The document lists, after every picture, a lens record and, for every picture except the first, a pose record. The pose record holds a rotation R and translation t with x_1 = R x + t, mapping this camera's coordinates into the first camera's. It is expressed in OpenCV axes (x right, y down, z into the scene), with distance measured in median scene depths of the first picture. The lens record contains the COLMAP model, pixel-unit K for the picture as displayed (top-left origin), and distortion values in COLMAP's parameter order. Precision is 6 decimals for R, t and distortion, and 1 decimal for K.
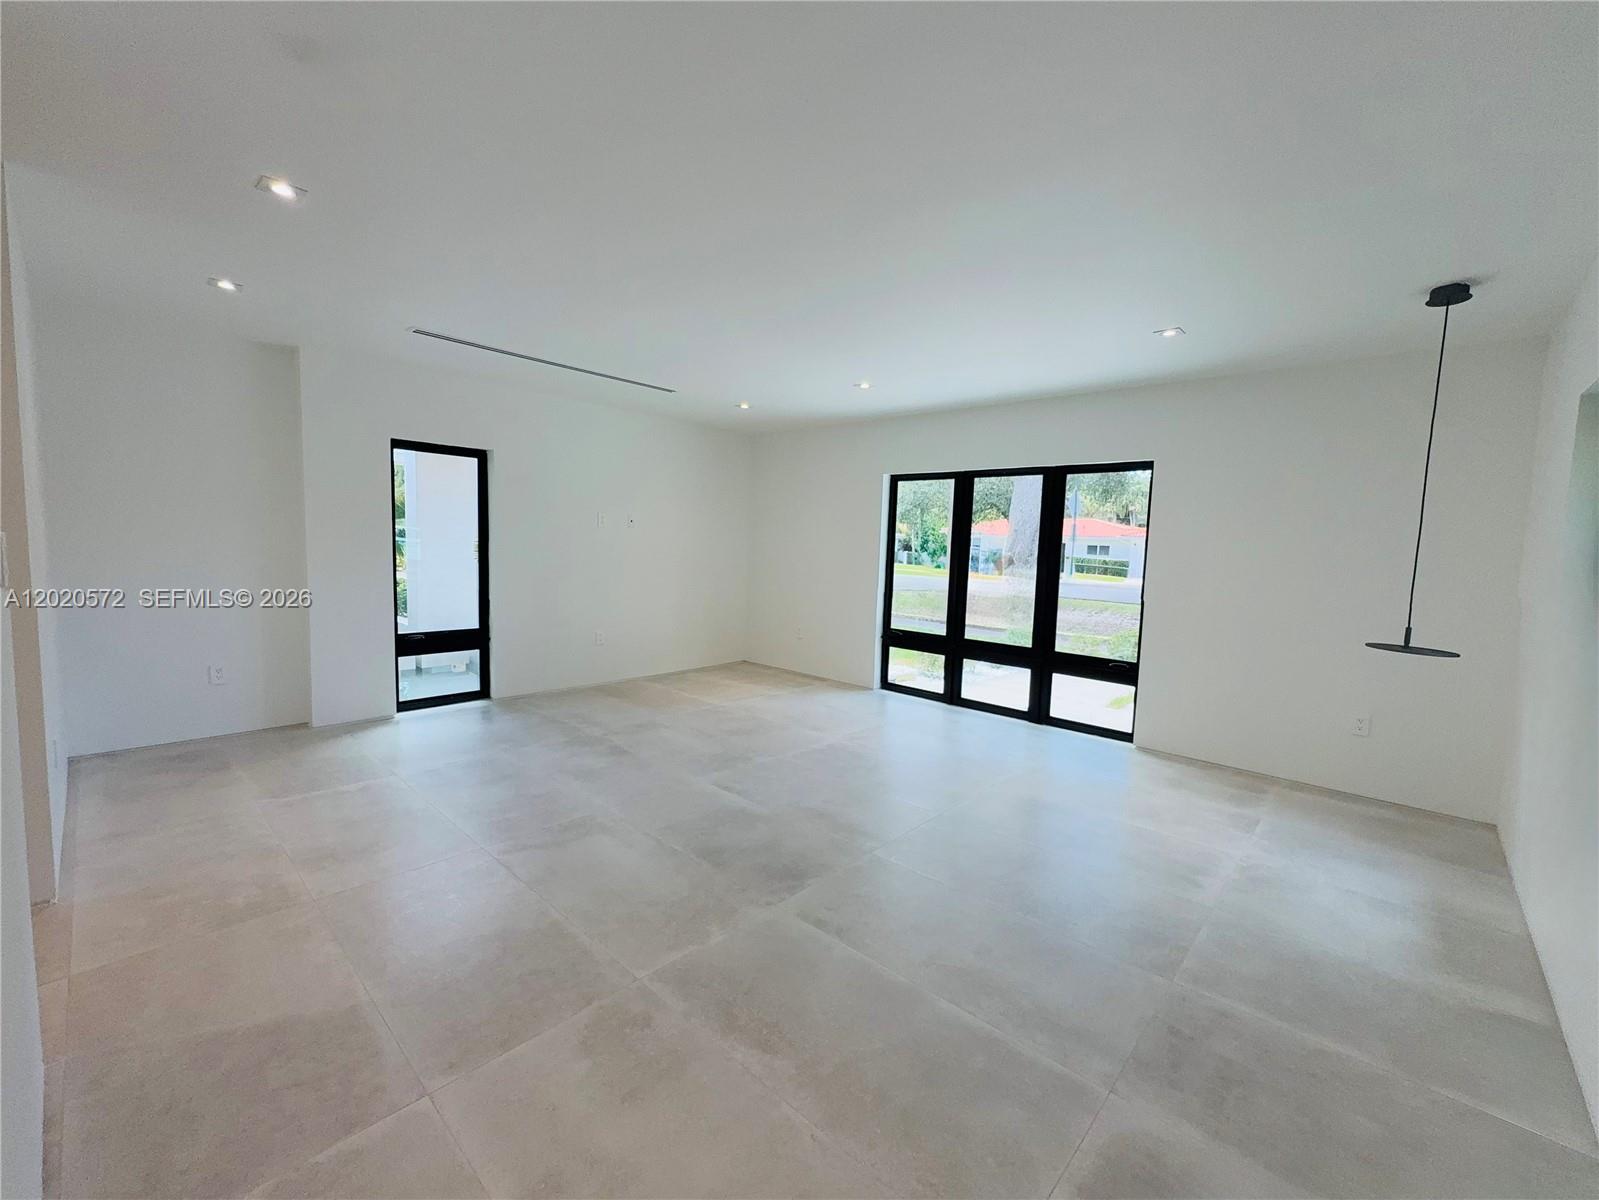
lens RADIAL K [[650.2, 0, 799.5], [0, 650.2, 600.0], [0, 0, 1]] dist [0.003292, 0.000204]
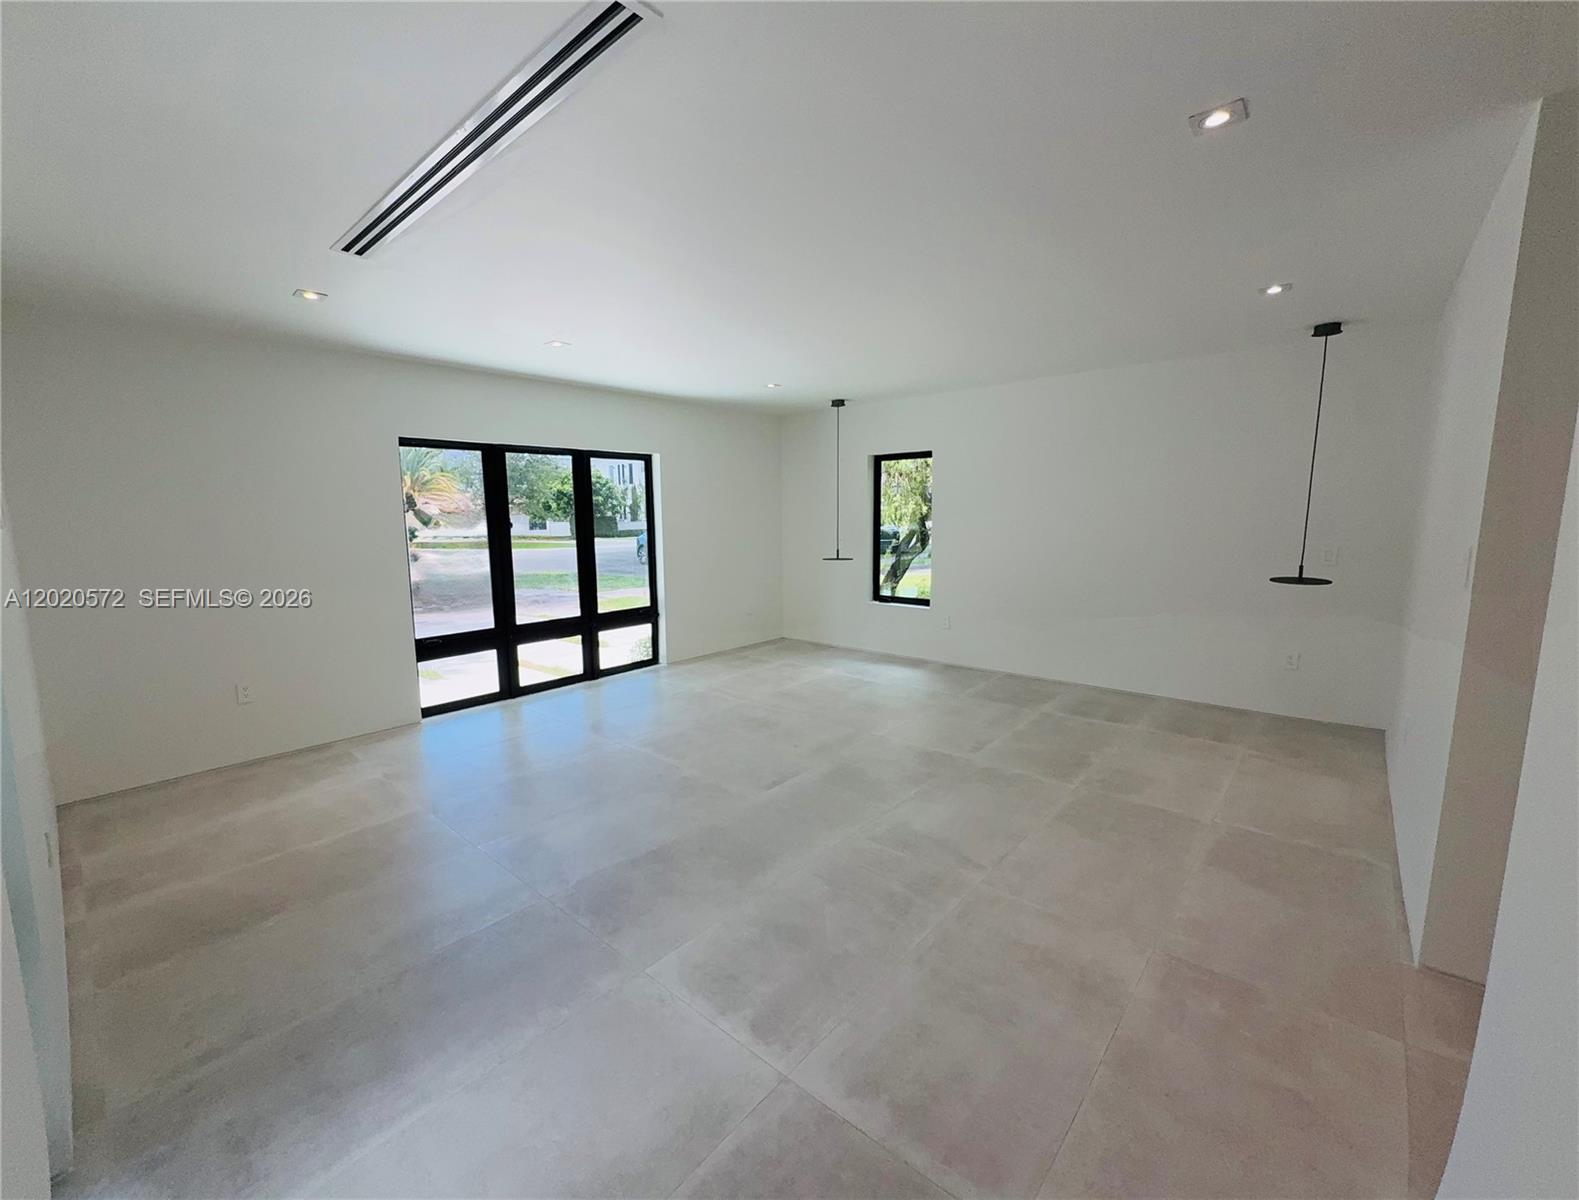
lens RADIAL K [[645.8, 0, 755.6], [0, 645.8, 608.1], [0, 0, 1]] dist [-0.001904, 0.000118]
pose [[0.000071, -0.179530, 0.983752, -0.780018], [0.103935, 0.978426, 0.178551, -0.112268], [-0.994584, 0.102234, 0.018729, 0.750573]]
